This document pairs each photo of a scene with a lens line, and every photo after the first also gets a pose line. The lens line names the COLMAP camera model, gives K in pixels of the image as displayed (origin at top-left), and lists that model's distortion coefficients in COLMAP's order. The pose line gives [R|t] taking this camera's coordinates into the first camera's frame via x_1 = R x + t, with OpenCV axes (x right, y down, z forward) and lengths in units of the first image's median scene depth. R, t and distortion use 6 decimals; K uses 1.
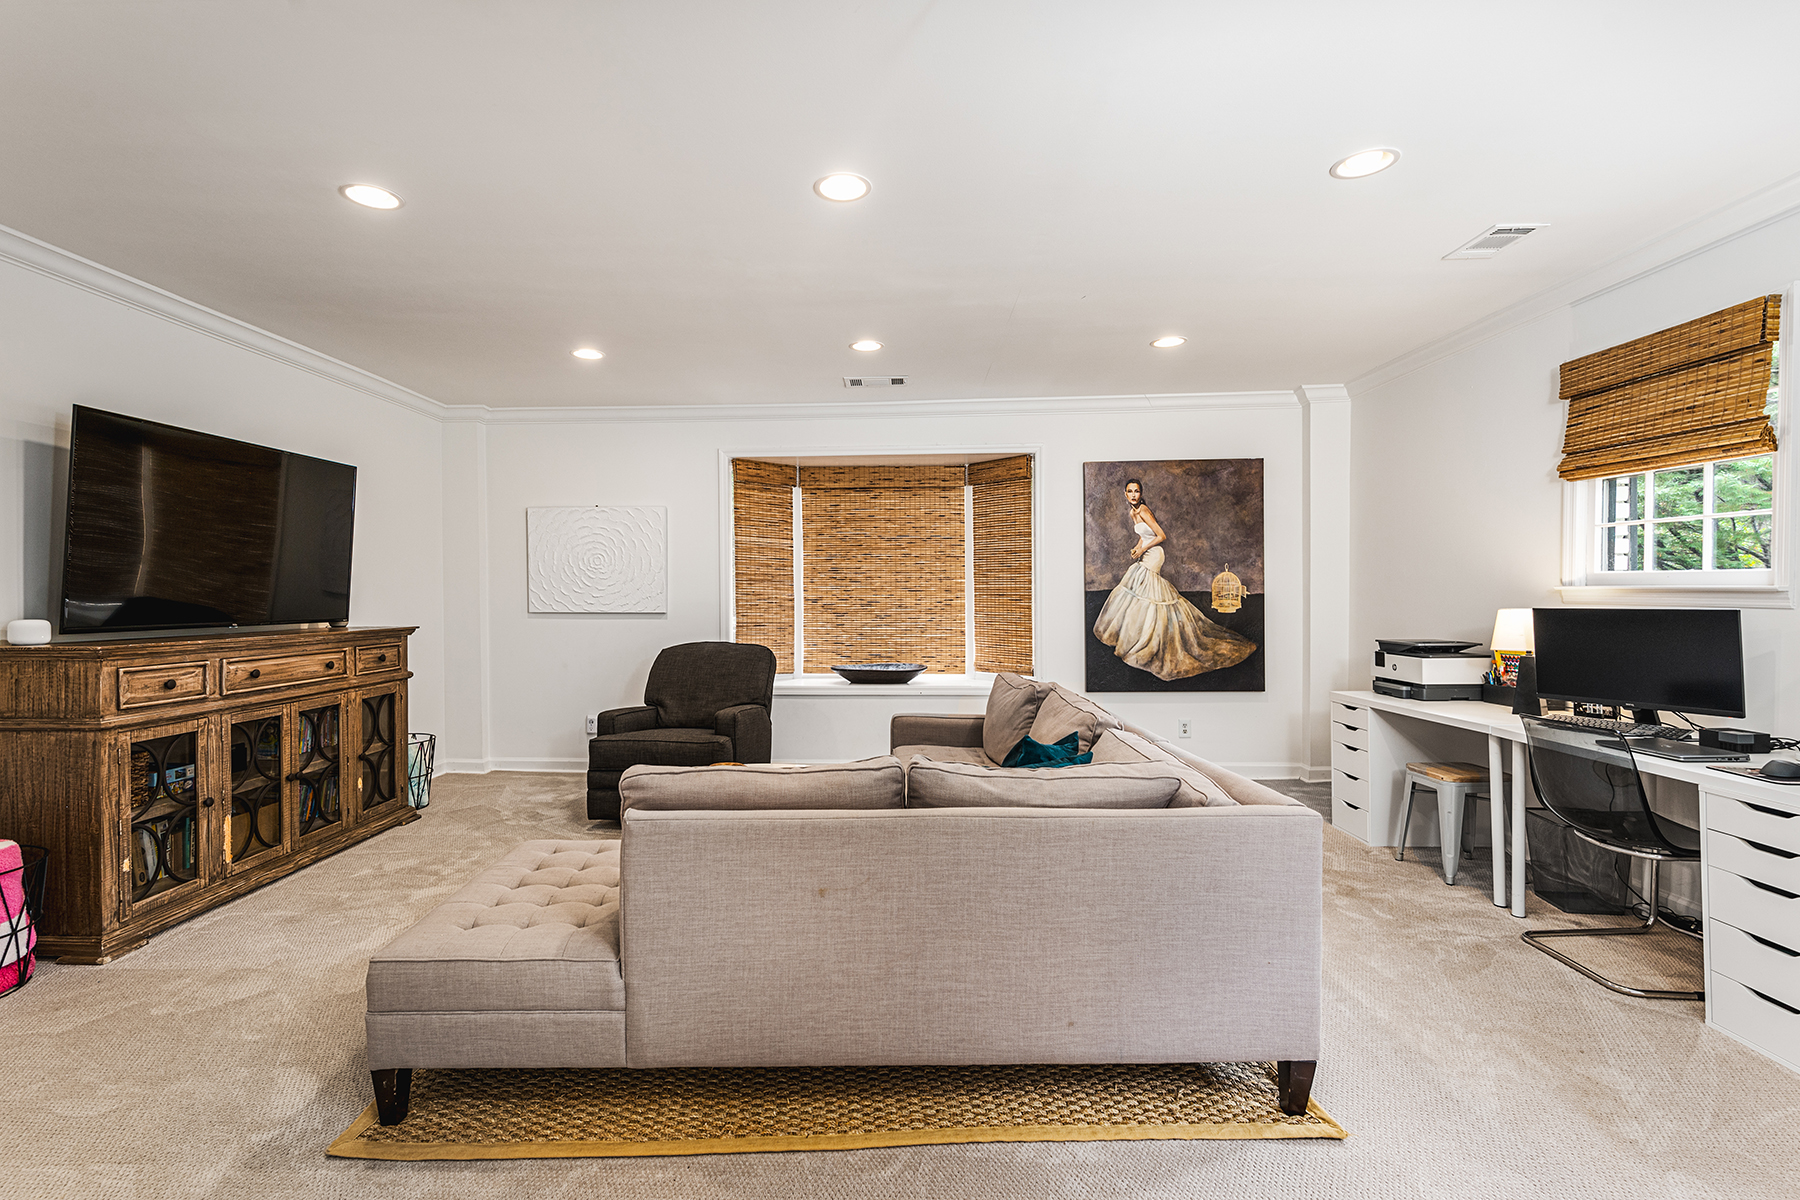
lens RADIAL K [[818.9, 0, 899.3], [0, 818.9, 599.2], [0, 0, 1]] dist [0.000973, 0.000479]
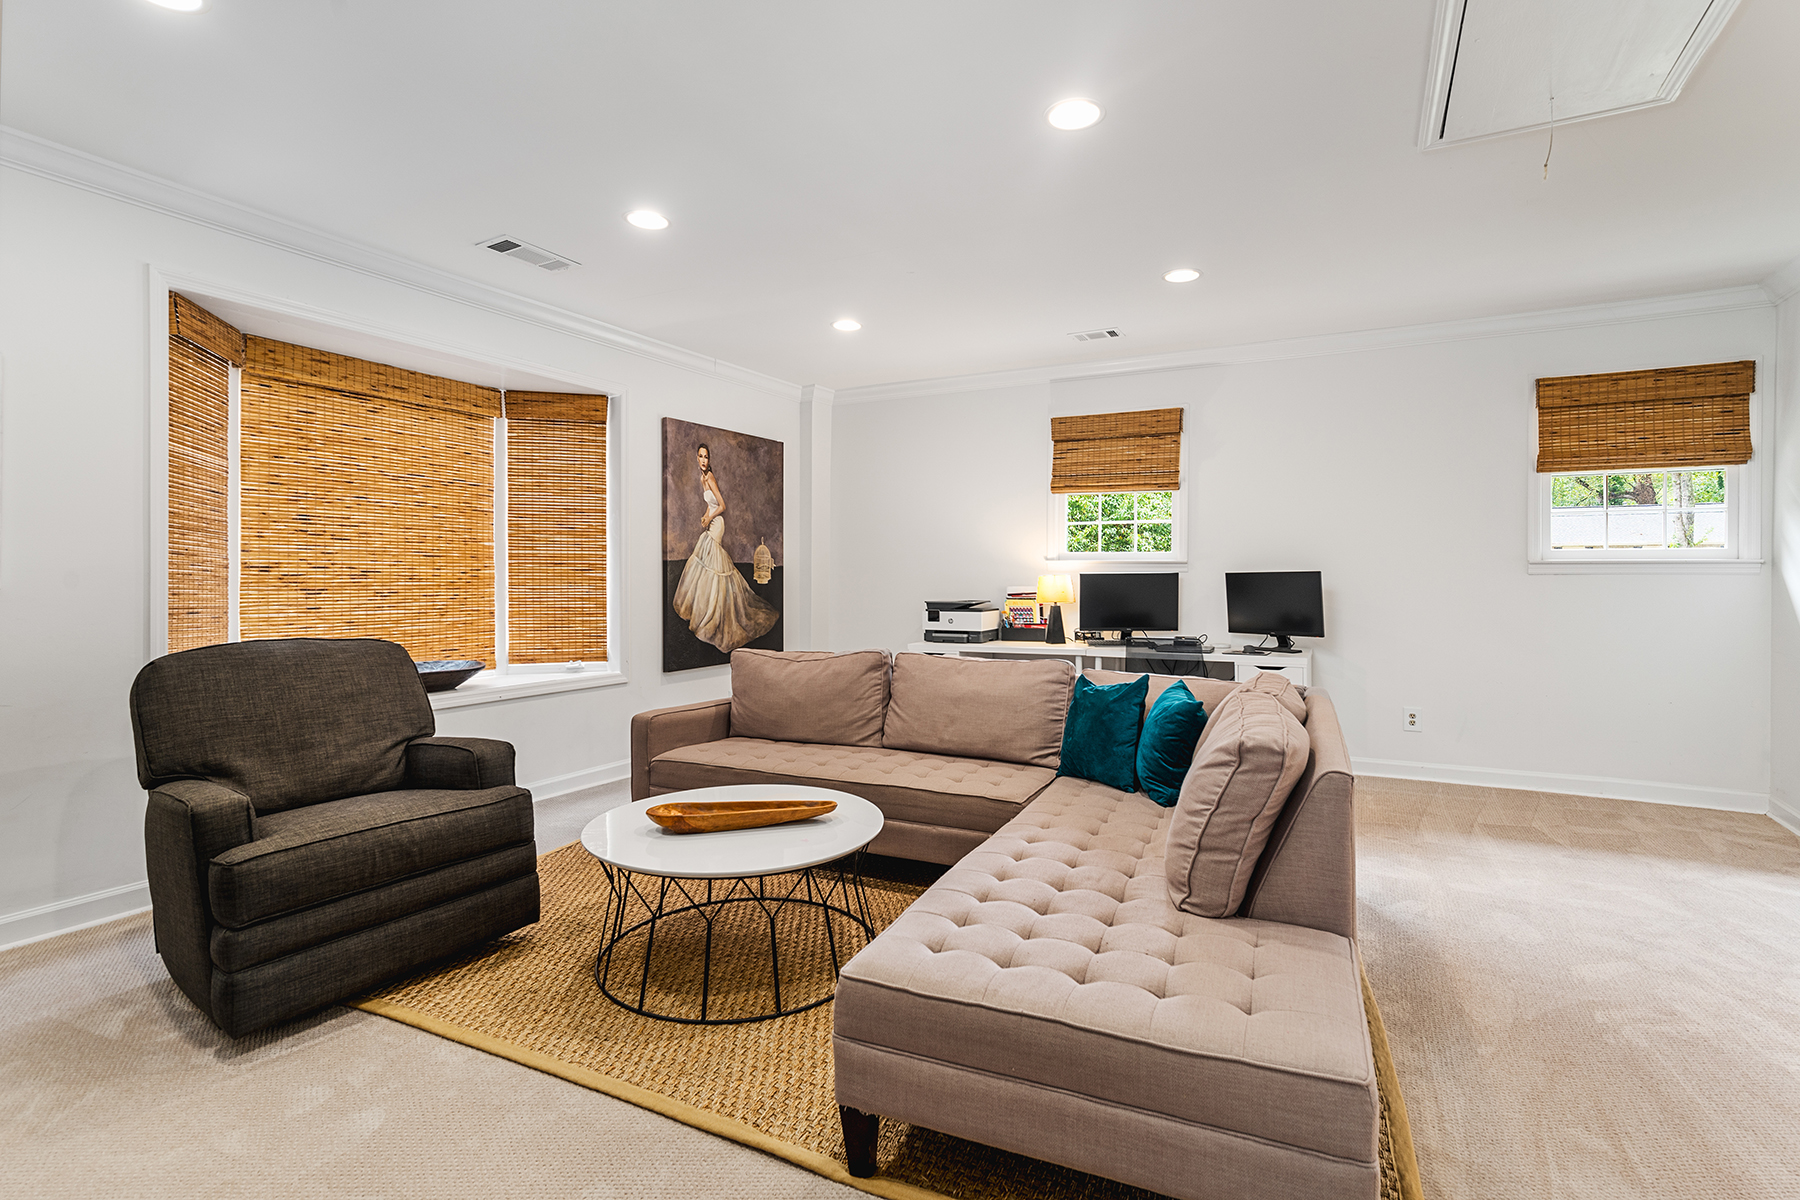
lens RADIAL K [[853.0, 0, 897.4], [0, 853.0, 587.5], [0, 0, 1]] dist [0.001816, 0.000137]
pose [[0.435099, -0.007264, 0.900353, -0.509837], [0.006211, 0.999968, 0.005066, 0.016787], [-0.900361, 0.003388, 0.435131, 0.365170]]
